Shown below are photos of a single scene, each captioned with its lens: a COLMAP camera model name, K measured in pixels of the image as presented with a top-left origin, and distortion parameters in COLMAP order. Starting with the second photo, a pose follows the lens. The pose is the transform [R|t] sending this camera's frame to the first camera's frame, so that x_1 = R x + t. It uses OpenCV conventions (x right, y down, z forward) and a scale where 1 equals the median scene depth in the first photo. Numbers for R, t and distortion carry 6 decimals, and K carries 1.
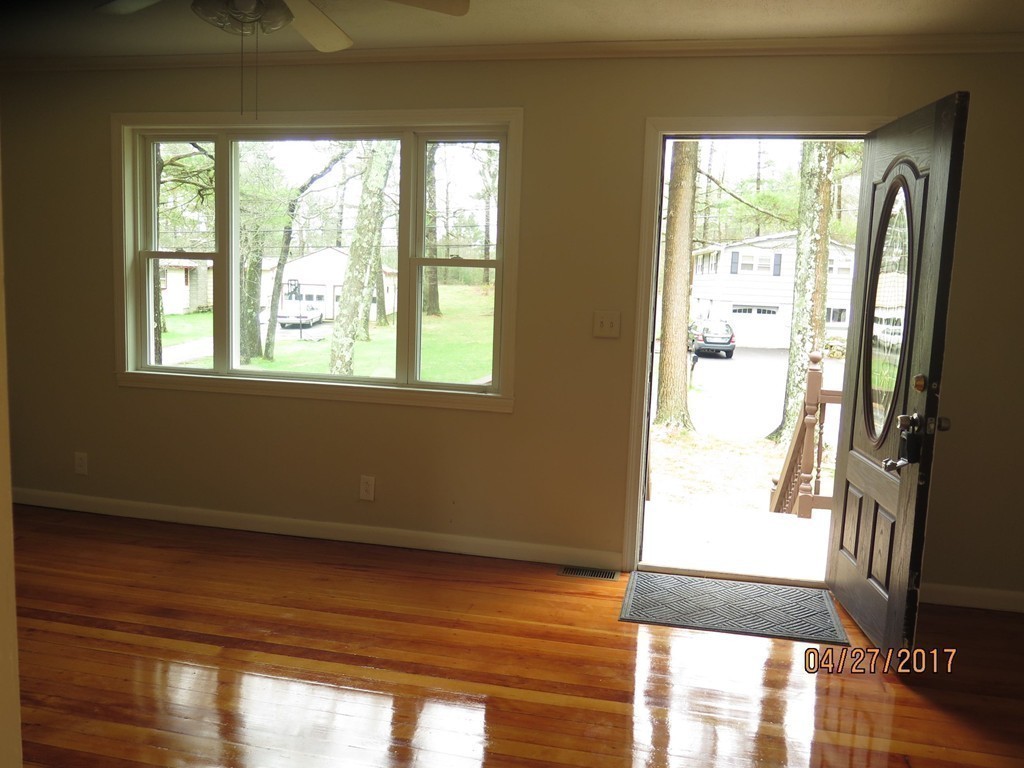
lens RADIAL K [[863.0, 0, 513.3], [0, 863.0, 386.1], [0, 0, 1]] dist [-0.024147, 0.007885]
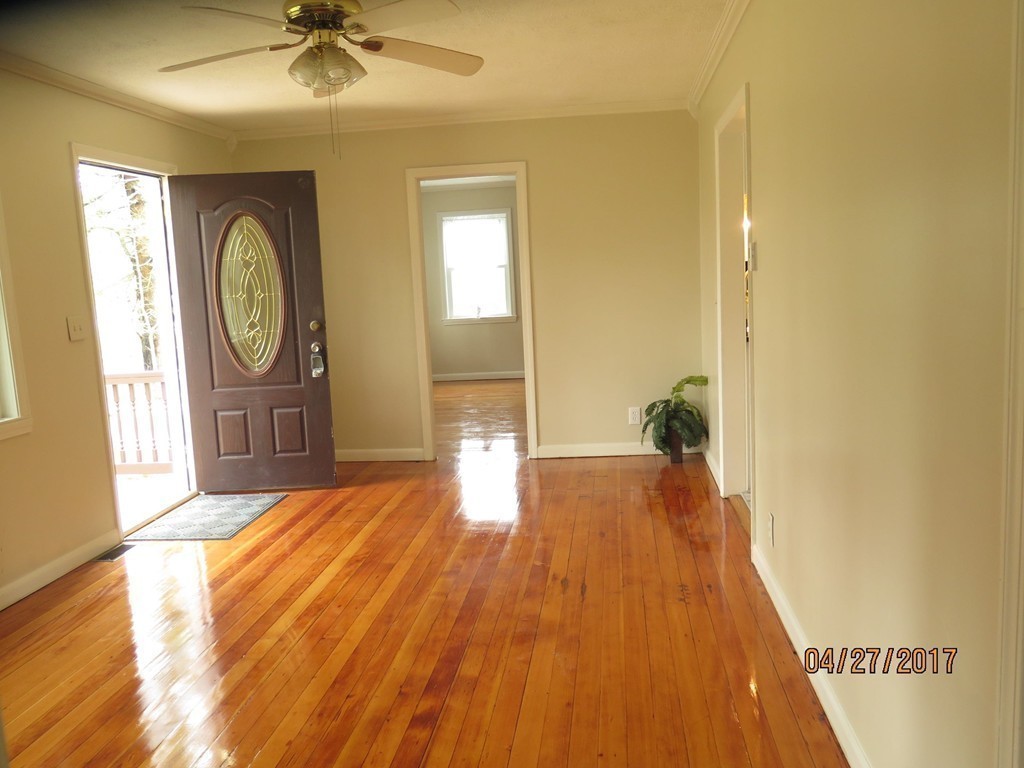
lens RADIAL K [[863.0, 0, 513.3], [0, 863.0, 386.1], [0, 0, 1]] dist [-0.024147, 0.007885]
pose [[-0.115949, -0.161355, 0.980061, -1.136665], [0.172063, 0.968536, 0.179814, -0.113436], [-0.978238, 0.189481, -0.084537, 0.617338]]
